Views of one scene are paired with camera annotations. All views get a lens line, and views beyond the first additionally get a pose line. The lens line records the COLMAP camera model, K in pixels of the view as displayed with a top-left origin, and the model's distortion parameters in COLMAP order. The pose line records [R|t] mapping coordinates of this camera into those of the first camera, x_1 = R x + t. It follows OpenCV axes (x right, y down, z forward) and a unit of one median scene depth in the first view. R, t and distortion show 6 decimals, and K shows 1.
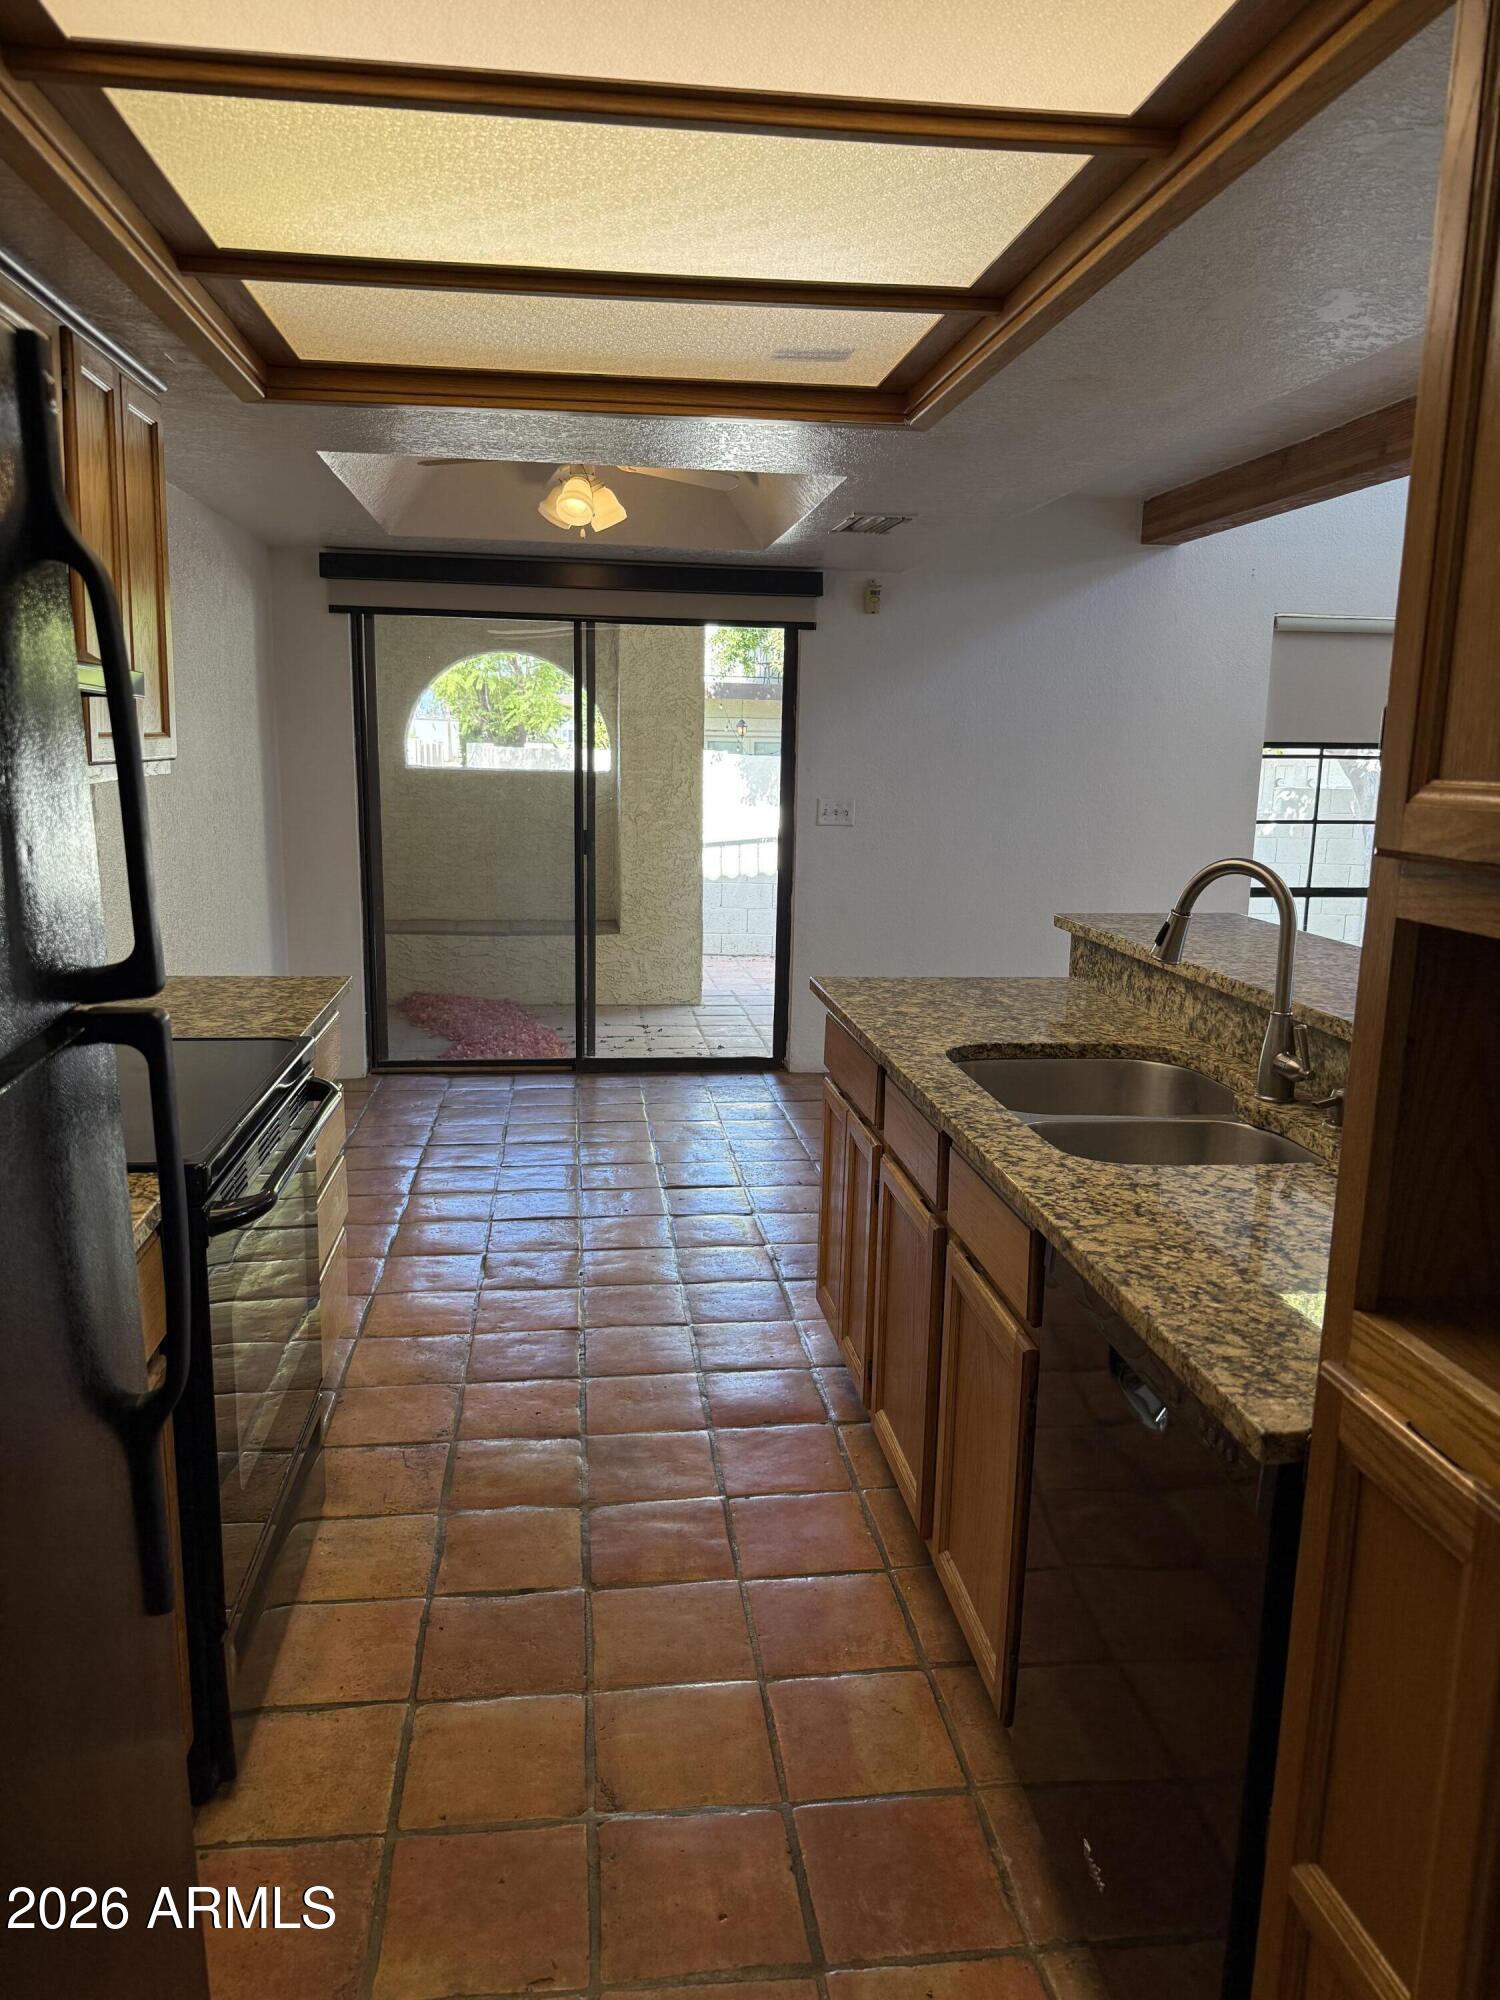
lens RADIAL K [[1405.0, 0, 739.2], [0, 1405.0, 1003.0], [0, 0, 1]] dist [0.104257, -0.169165]
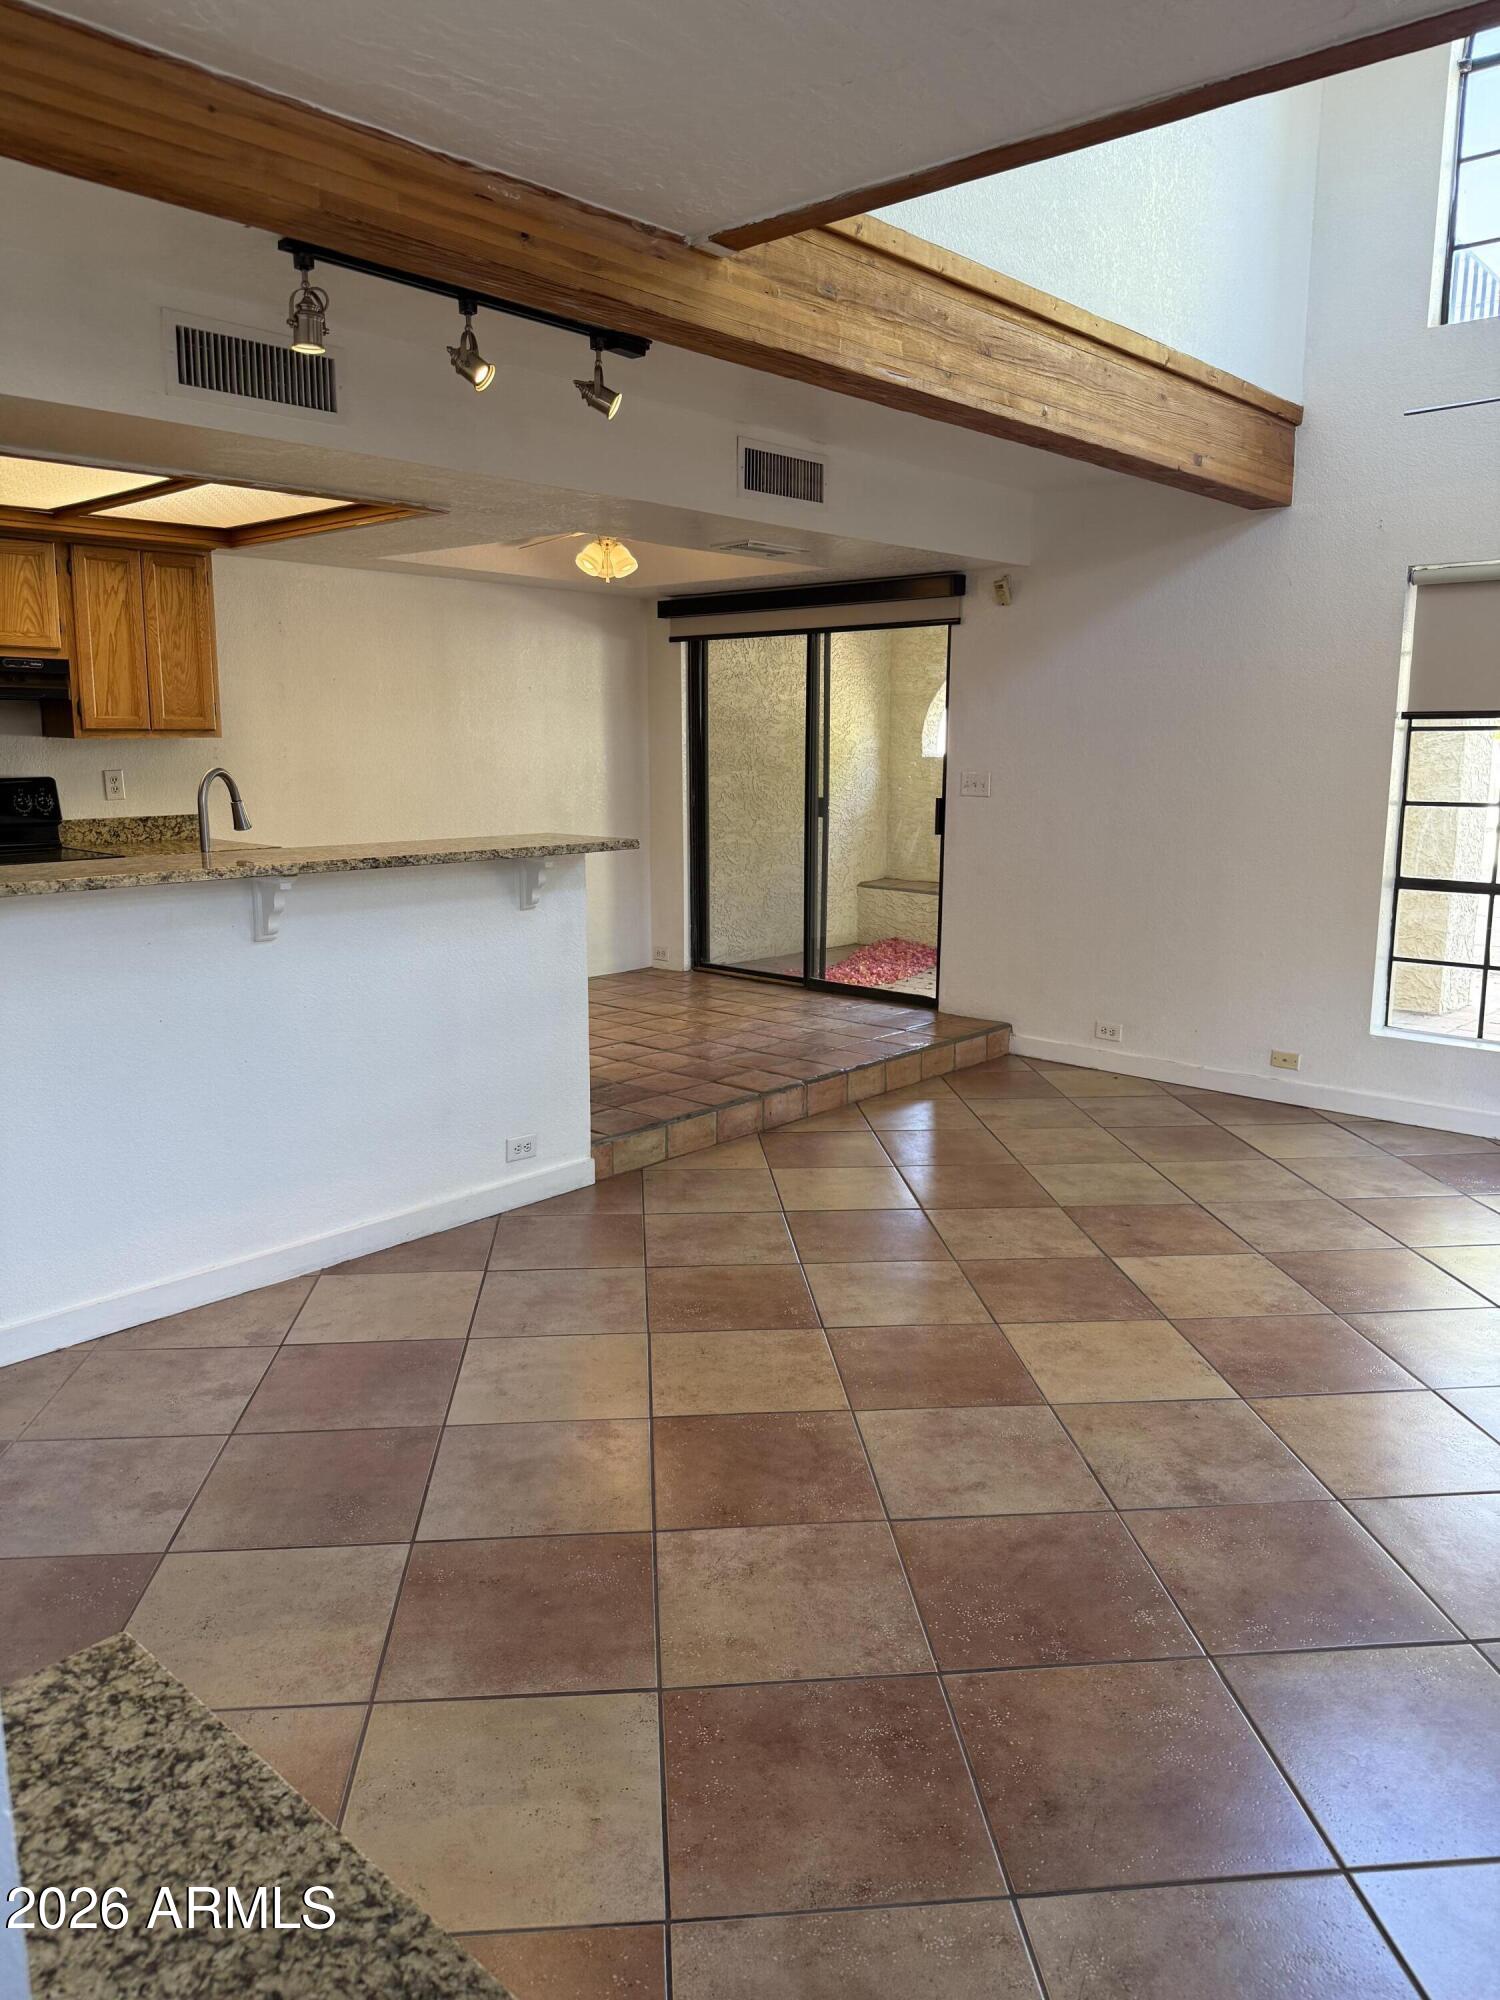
lens RADIAL K [[1390.2, 0, 730.7], [0, 1390.2, 1002.4], [0, 0, 1]] dist [0.004638, -0.001997]
pose [[0.649804, 0.124938, -0.749764, 0.814334], [-0.129269, 0.990194, 0.052968, 0.002608], [0.749029, 0.062502, 0.659582, 0.140751]]
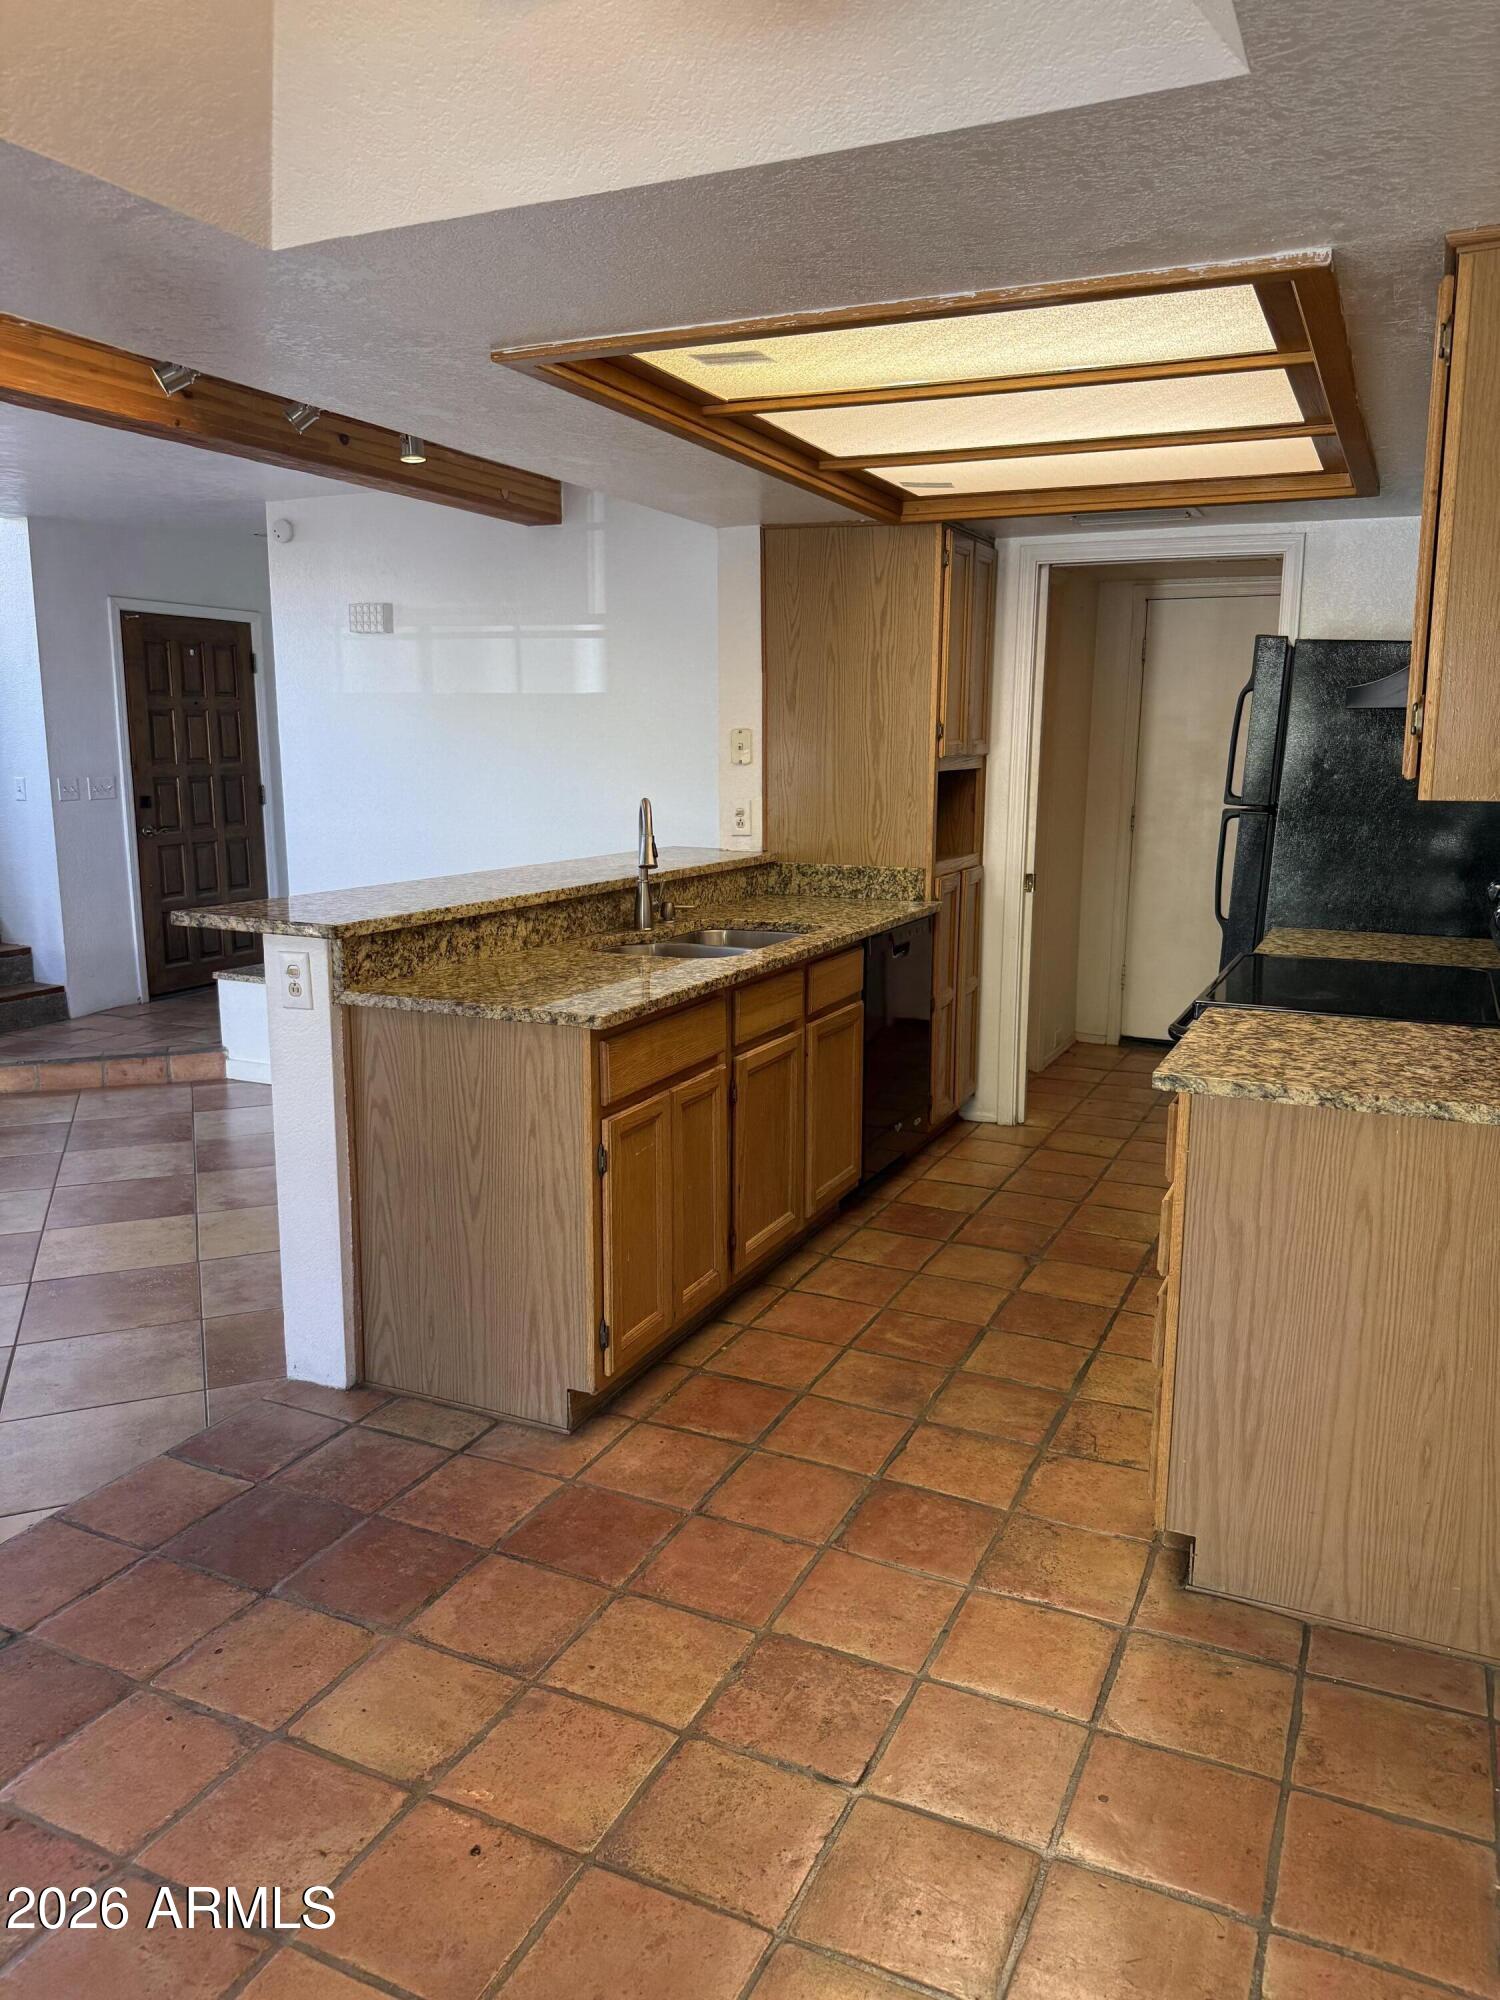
lens RADIAL K [[1423.3, 0, 750.0], [0, 1423.3, 1000.0], [0, 0, 1]] dist [0.057463, -0.087324]
pose [[-0.846296, -0.122537, 0.518428, -0.258391], [0.075614, 0.935700, 0.344599, -0.175598], [-0.527319, 0.330833, -0.782613, 0.910792]]
